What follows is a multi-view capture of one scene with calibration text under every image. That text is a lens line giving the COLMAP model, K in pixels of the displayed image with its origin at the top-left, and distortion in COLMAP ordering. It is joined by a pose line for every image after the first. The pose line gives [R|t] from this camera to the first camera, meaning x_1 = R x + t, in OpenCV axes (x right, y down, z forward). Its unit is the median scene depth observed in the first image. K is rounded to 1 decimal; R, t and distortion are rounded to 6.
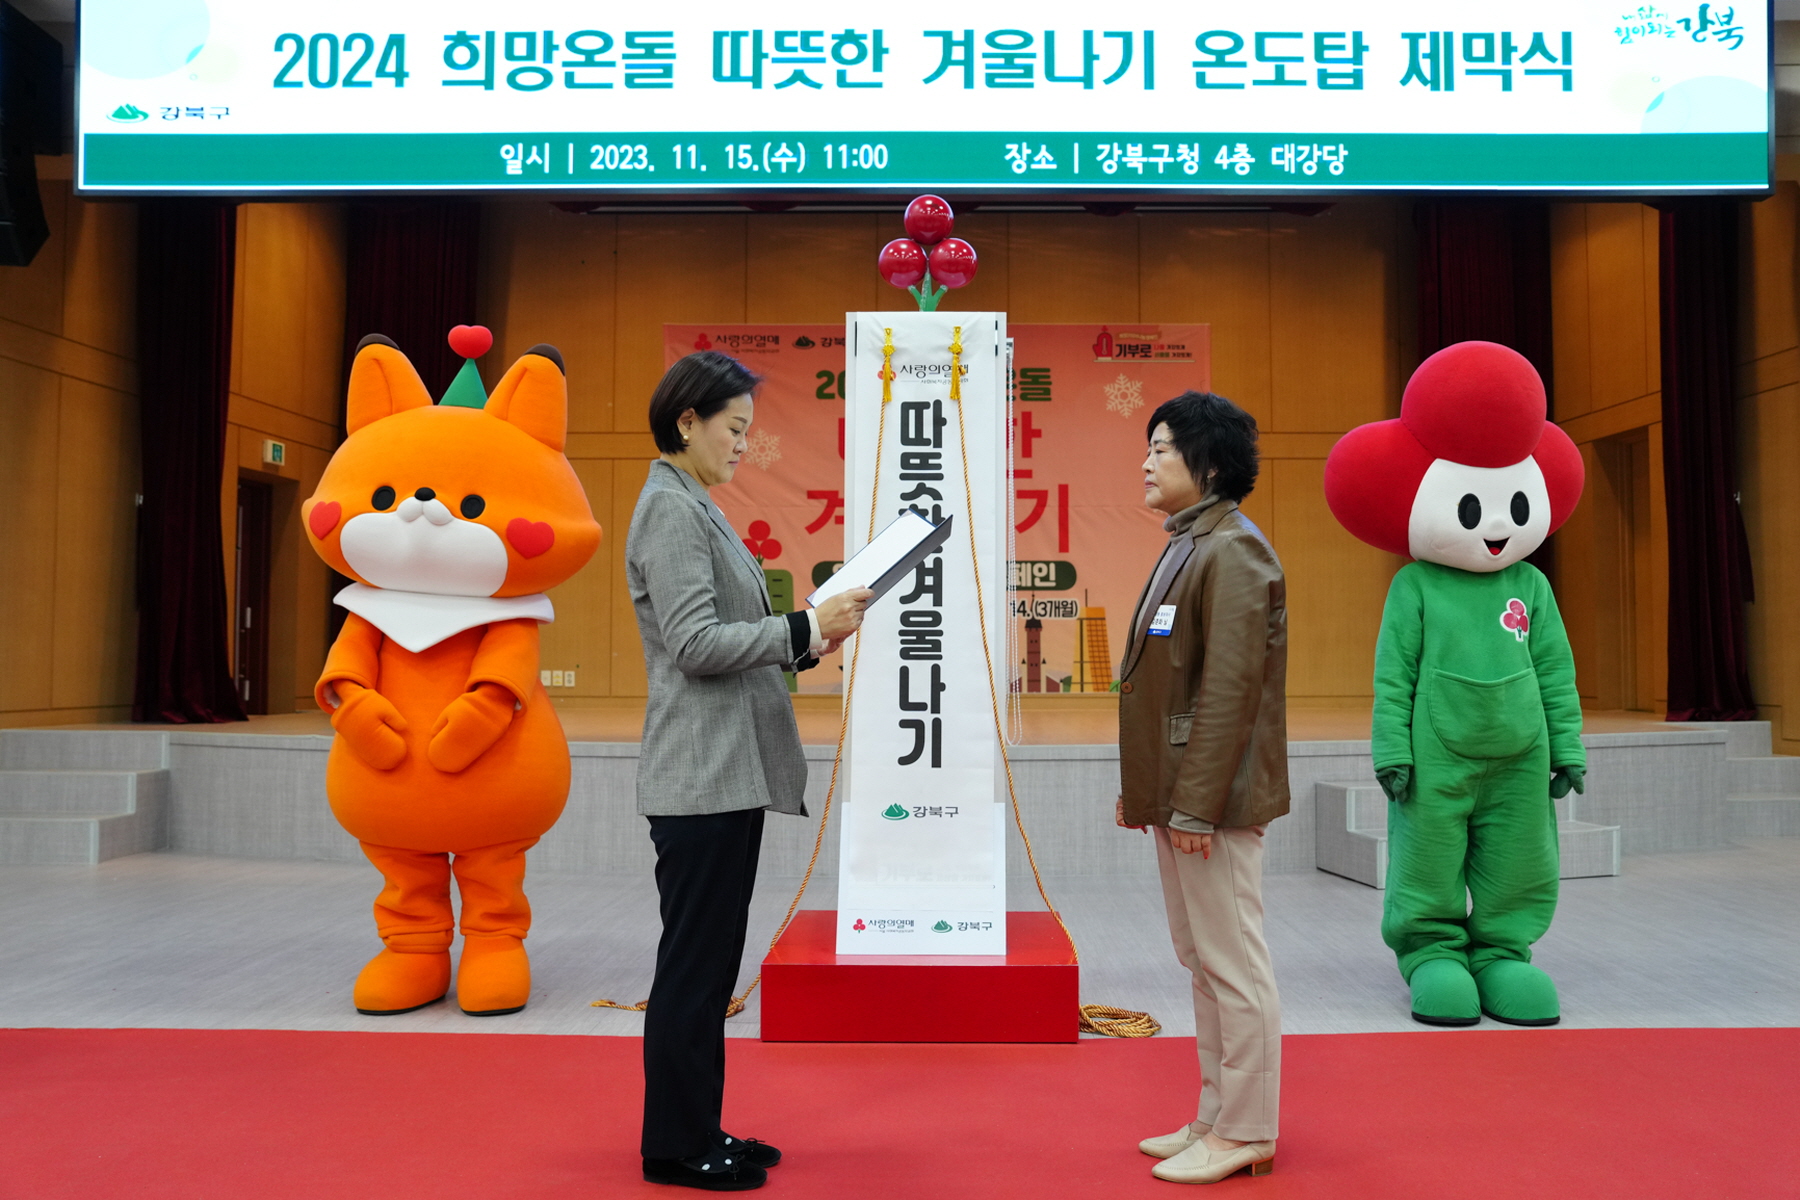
lens RADIAL K [[1443.8, 0, 942.7], [0, 1443.8, 603.0], [0, 0, 1]] dist [-0.064755, 0.079006]
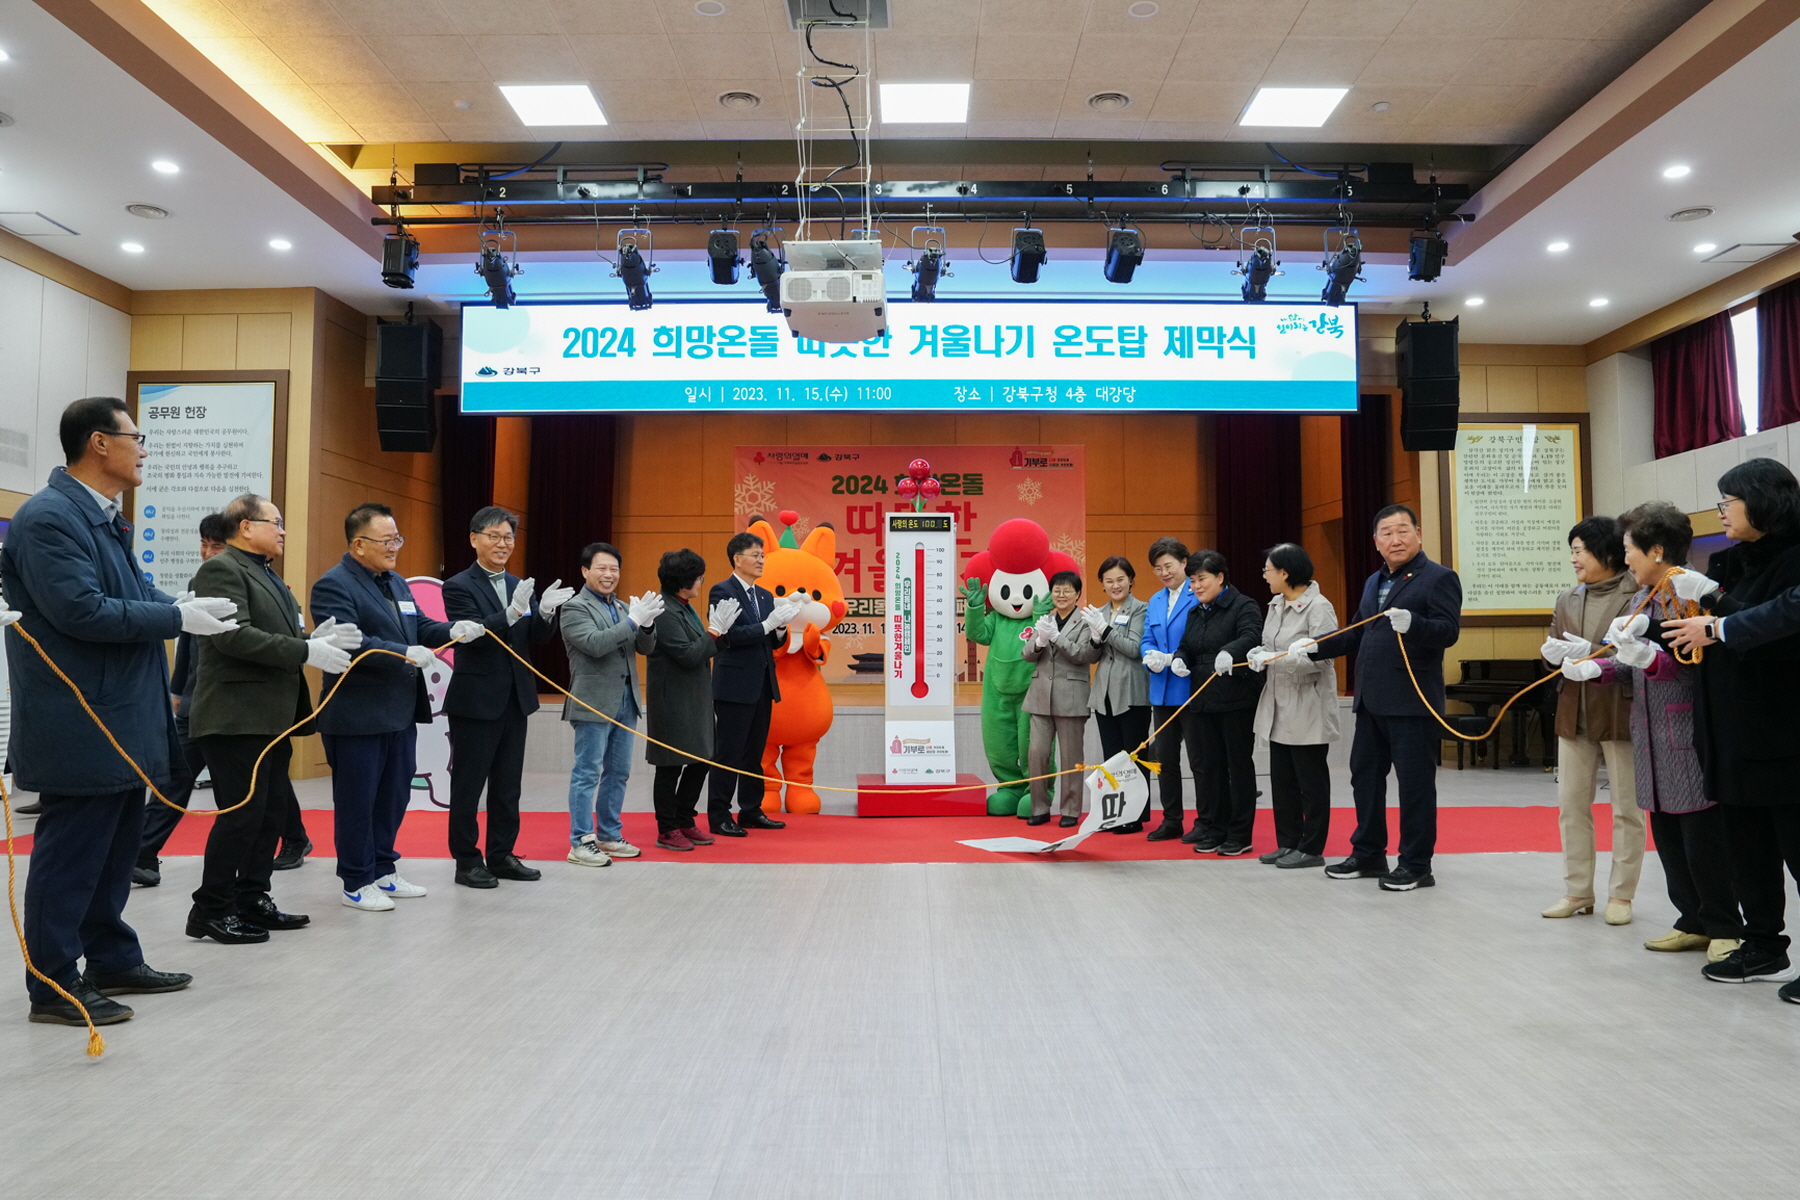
lens RADIAL K [[1255.3, 0, 881.8], [0, 1255.3, 631.0], [0, 0, 1]] dist [-0.097666, 0.072377]
pose [[0.999913, -0.001183, -0.013151, -0.029232], [0.001418, 0.999840, 0.017840, -0.029050], [0.013128, -0.017857, 0.999754, -0.643669]]
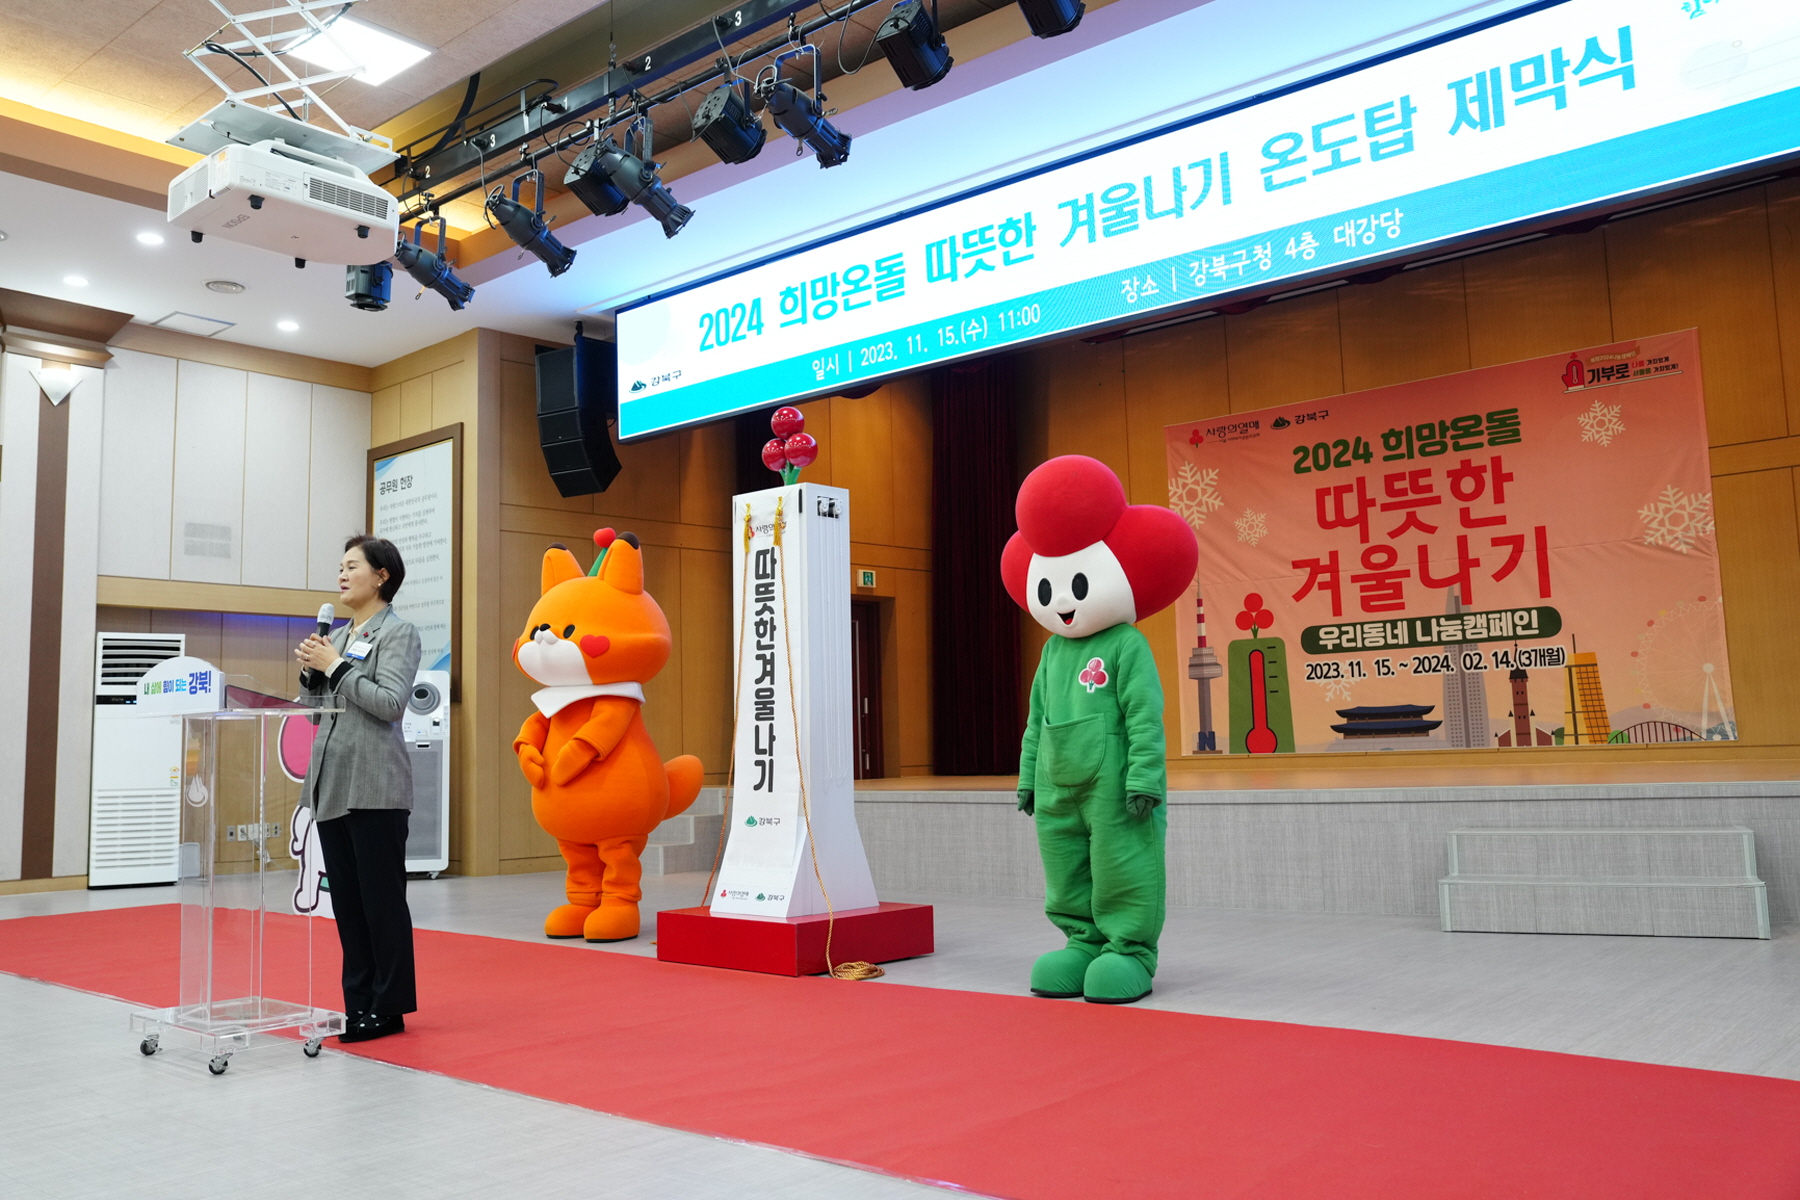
lens RADIAL K [[1507.0, 0, 841.7], [0, 1507.0, 593.8], [0, 0, 1]] dist [-0.057124, 0.085438]
pose [[0.742162, -0.090275, -0.664113, 0.672156], [0.054692, 0.995740, -0.074235, 0.017363], [0.667986, 0.018773, 0.743937, -0.072734]]
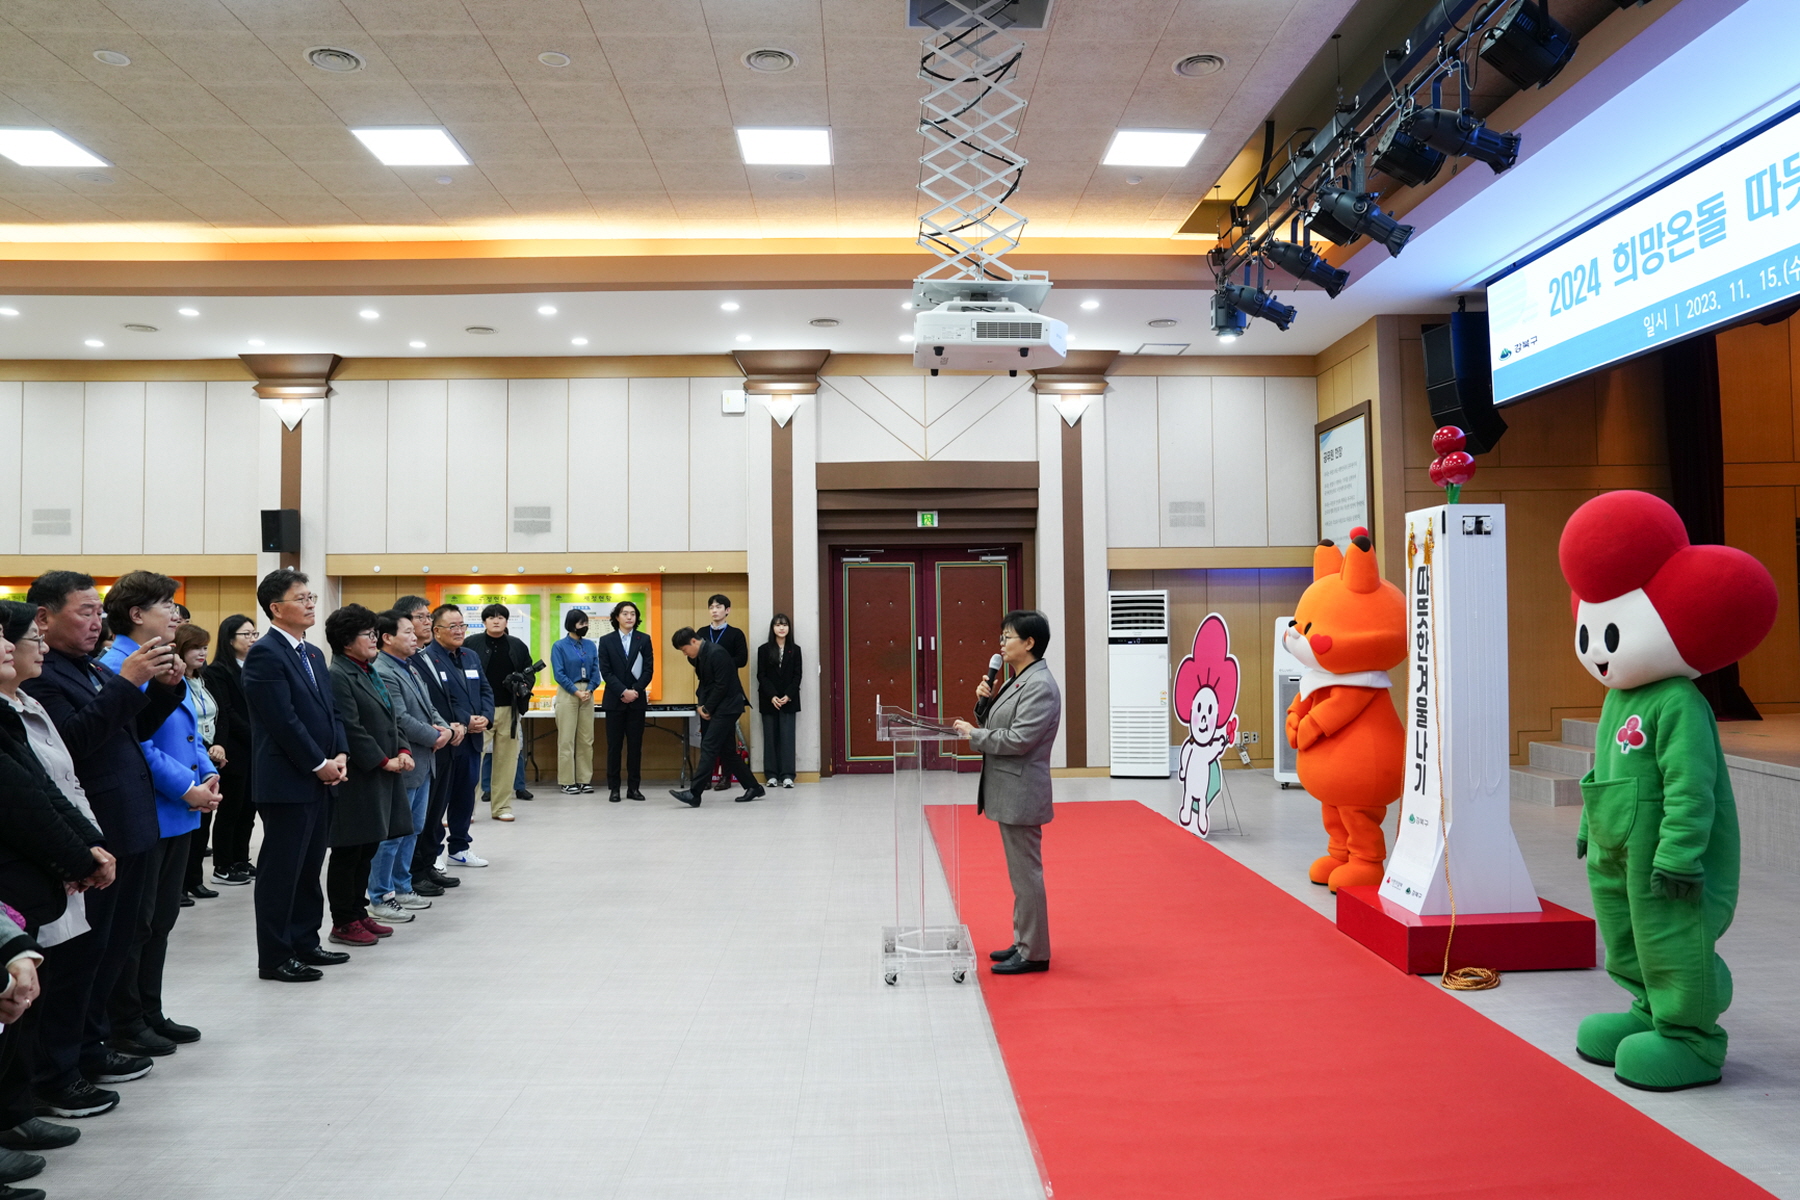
lens RADIAL K [[1255.3, 0, 921.6], [0, 1255.3, 595.4], [0, 0, 1]] dist [-0.097666, 0.072377]
pose [[0.051072, -0.033127, -0.998145, 0.821890], [0.063519, 0.997534, -0.029857, -0.062870], [0.996673, -0.061876, 0.053050, 0.229135]]
